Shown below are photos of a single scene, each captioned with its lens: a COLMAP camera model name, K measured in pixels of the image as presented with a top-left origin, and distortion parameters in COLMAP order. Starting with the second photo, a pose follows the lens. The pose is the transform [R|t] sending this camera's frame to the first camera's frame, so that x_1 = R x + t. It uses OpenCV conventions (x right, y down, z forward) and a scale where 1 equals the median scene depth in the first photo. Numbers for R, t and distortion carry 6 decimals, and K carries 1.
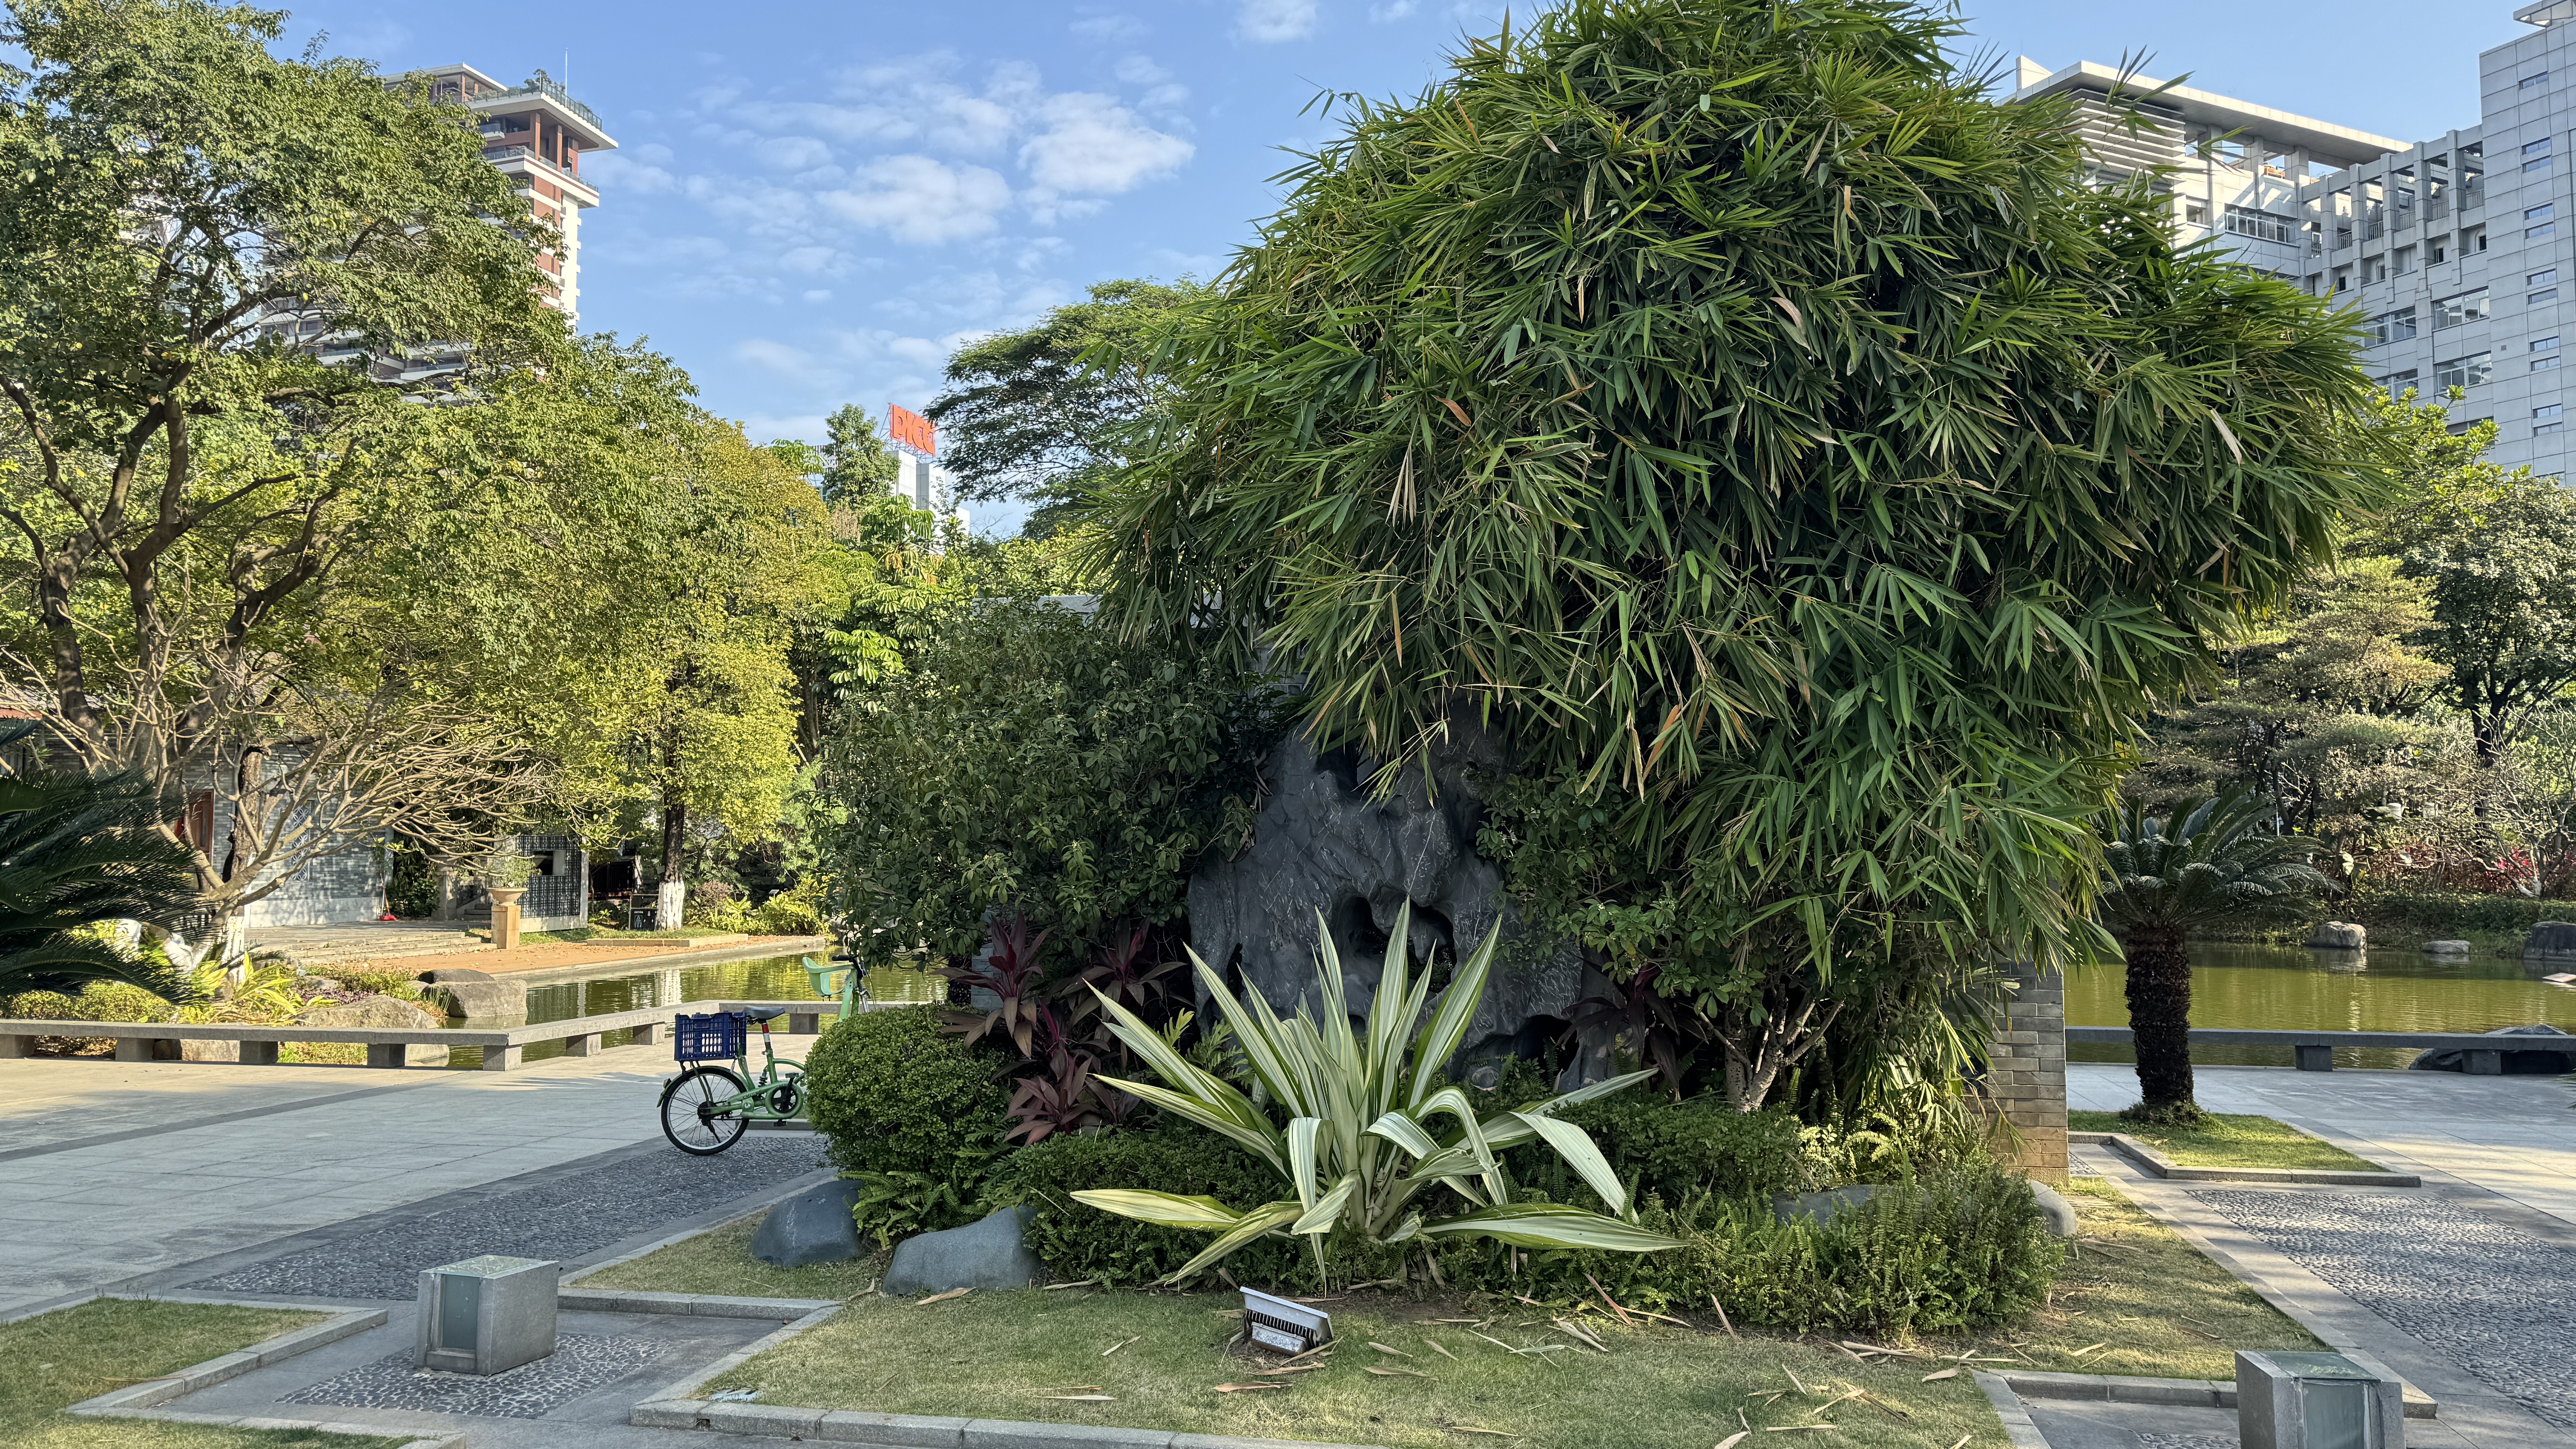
lens RADIAL K [[1782.9, 0, 1288.1], [0, 1782.9, 731.8], [0, 0, 1]] dist [0.003787, -0.001397]
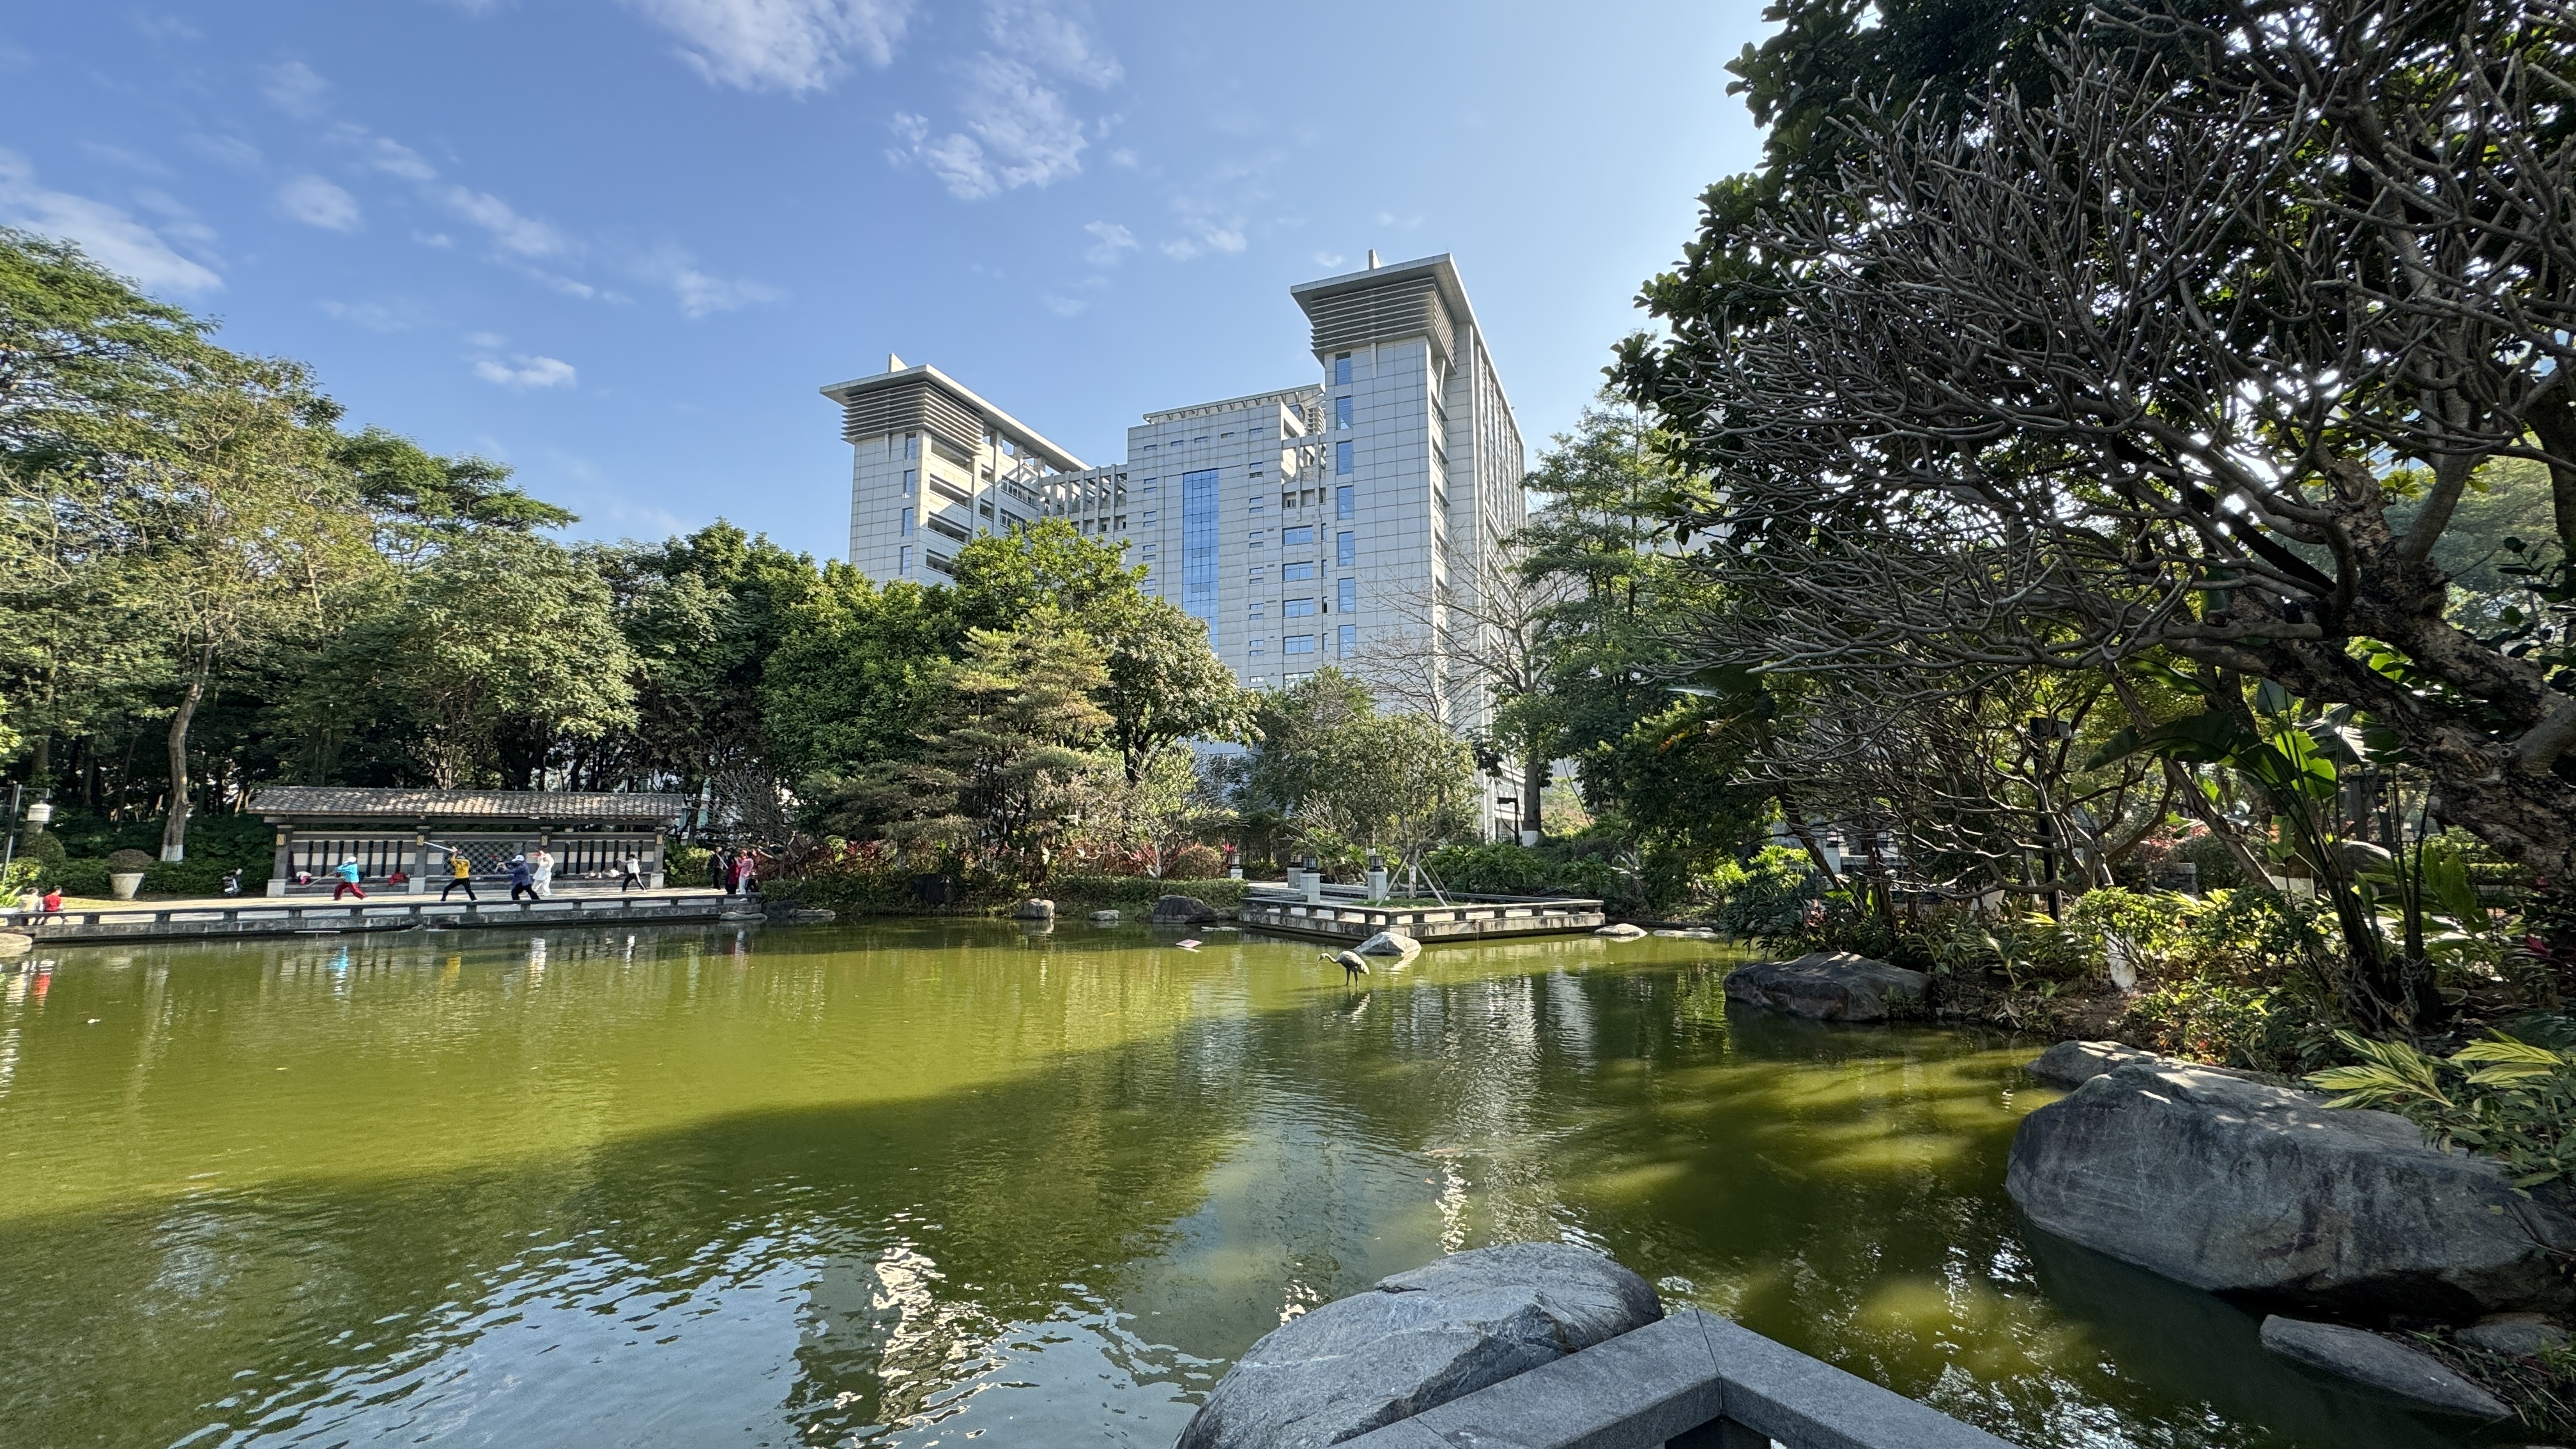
lens RADIAL K [[1010.7, 0, 1287.5], [0, 1010.7, 717.5], [0, 0, 1]] dist [-0.007944, 0.000347]
pose [[0.716316, 0.084613, 0.692627, 0.174714], [-0.039699, 0.995955, -0.080612, 0.022115], [-0.696646, 0.030248, 0.716777, 0.301031]]
